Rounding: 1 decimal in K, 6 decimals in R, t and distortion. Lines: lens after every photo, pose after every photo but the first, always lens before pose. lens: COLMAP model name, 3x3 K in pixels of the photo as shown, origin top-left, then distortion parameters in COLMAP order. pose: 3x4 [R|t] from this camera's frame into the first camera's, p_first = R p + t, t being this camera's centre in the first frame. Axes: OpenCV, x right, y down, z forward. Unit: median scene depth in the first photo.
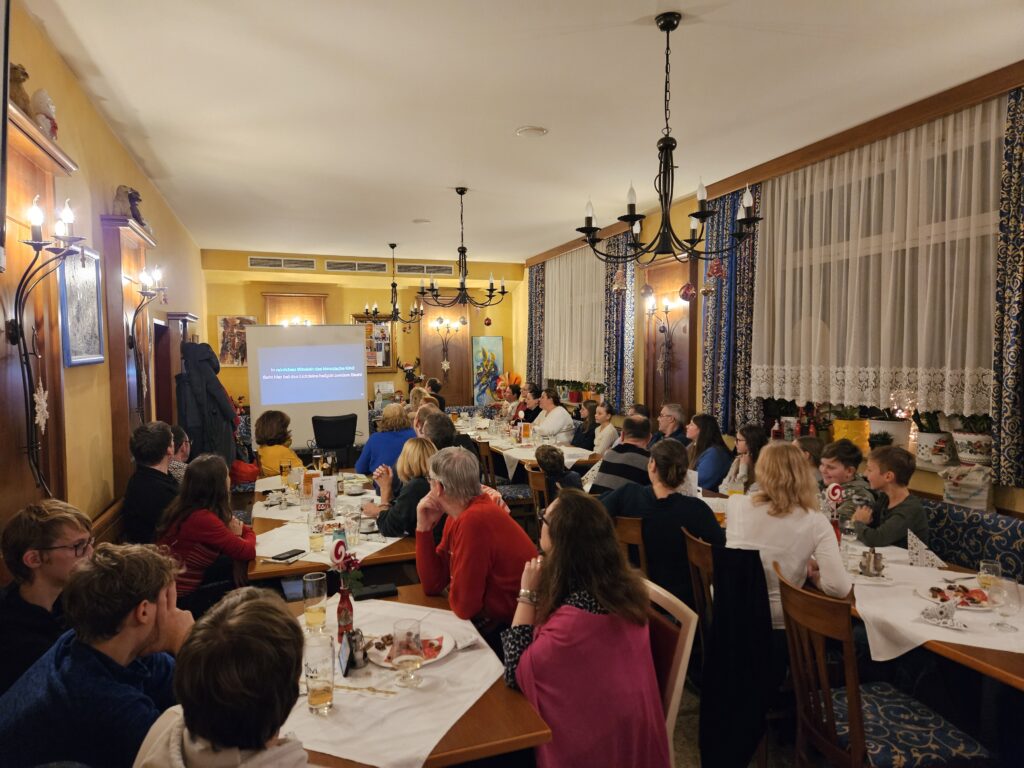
lens RADIAL K [[710.4, 0, 510.3], [0, 710.4, 387.5], [0, 0, 1]] dist [0.065466, -0.020171]
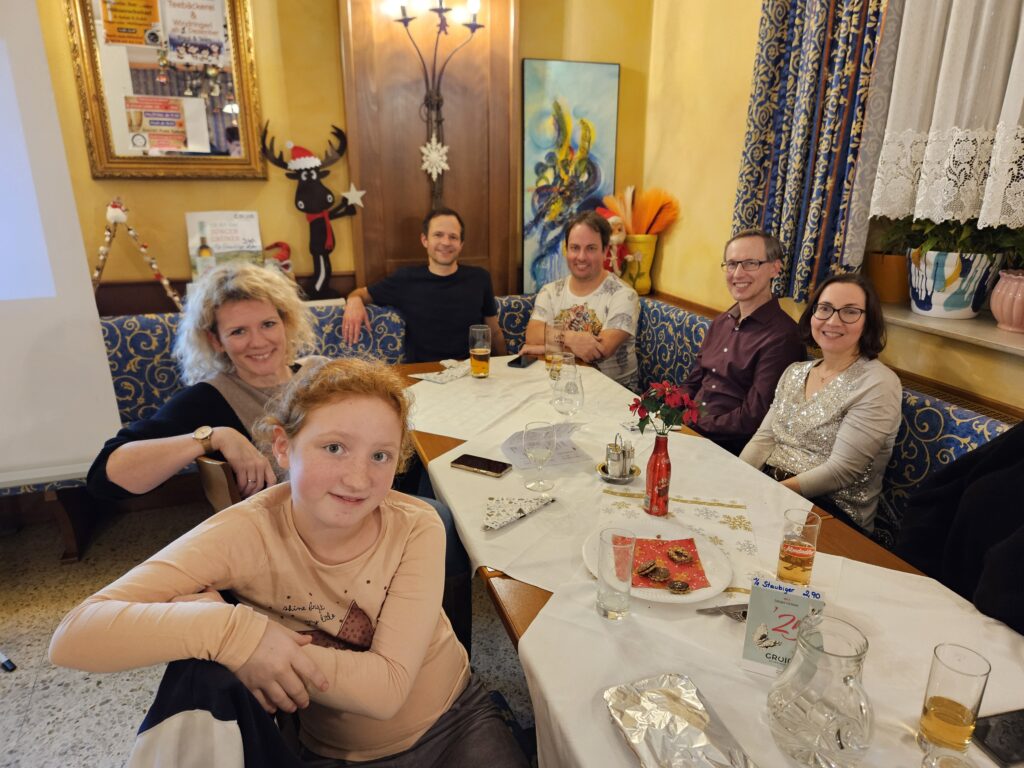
lens RADIAL K [[710.4, 0, 515.1], [0, 710.4, 383.6], [0, 0, 1]] dist [0.065466, -0.020171]
pose [[0.999699, 0.014082, 0.020080, -0.062508], [-0.018558, 0.969616, 0.243928, -0.013431], [-0.016035, -0.244227, 0.969586, 0.690587]]
